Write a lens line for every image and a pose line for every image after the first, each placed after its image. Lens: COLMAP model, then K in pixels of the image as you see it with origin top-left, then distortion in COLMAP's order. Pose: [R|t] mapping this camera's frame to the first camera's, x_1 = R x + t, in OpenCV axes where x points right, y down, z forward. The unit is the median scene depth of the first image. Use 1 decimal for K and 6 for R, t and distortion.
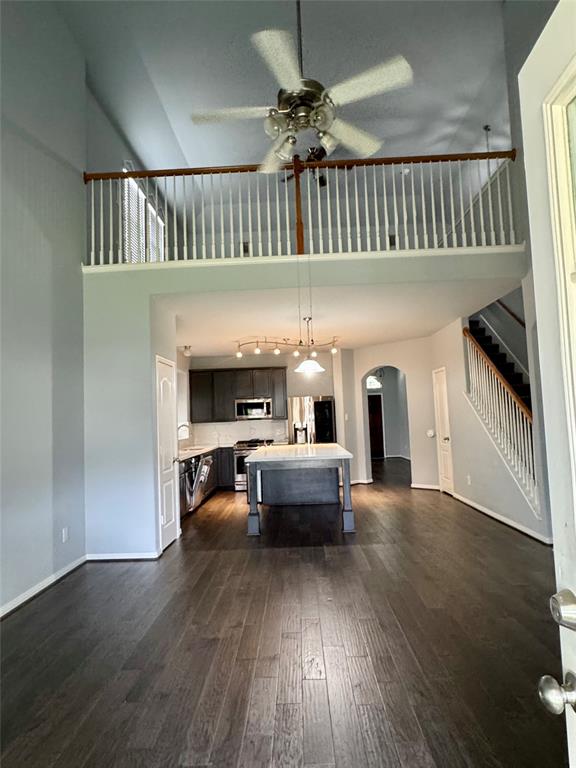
lens RADIAL K [[446.7, 0, 288.0], [0, 446.7, 384.0], [0, 0, 1]] dist [-0.000283, -0.000118]
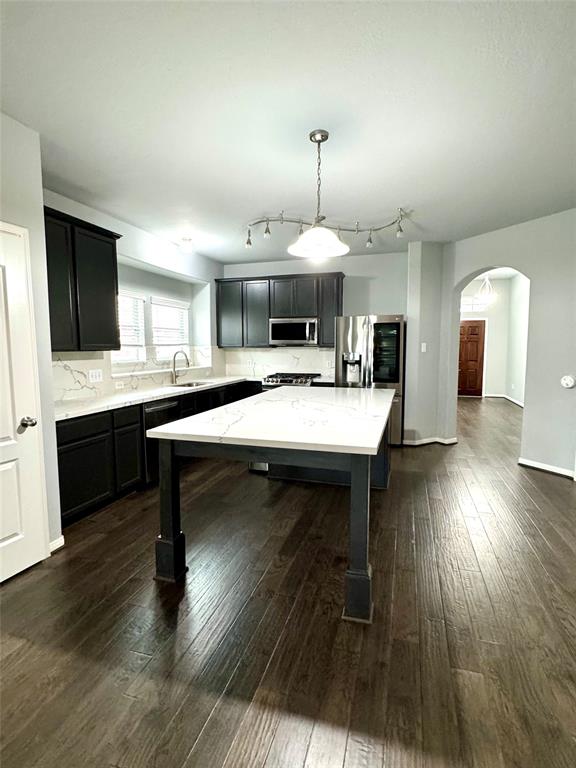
lens RADIAL K [[390.9, 0, 288.0], [0, 390.9, 384.0], [0, 0, 1]] dist [0.001593, 0.000219]
pose [[0.964517, 0.059166, -0.257305, 0.090666], [-0.011442, 0.983019, 0.183148, 0.023382], [0.263771, -0.173705, 0.948816, 0.381097]]
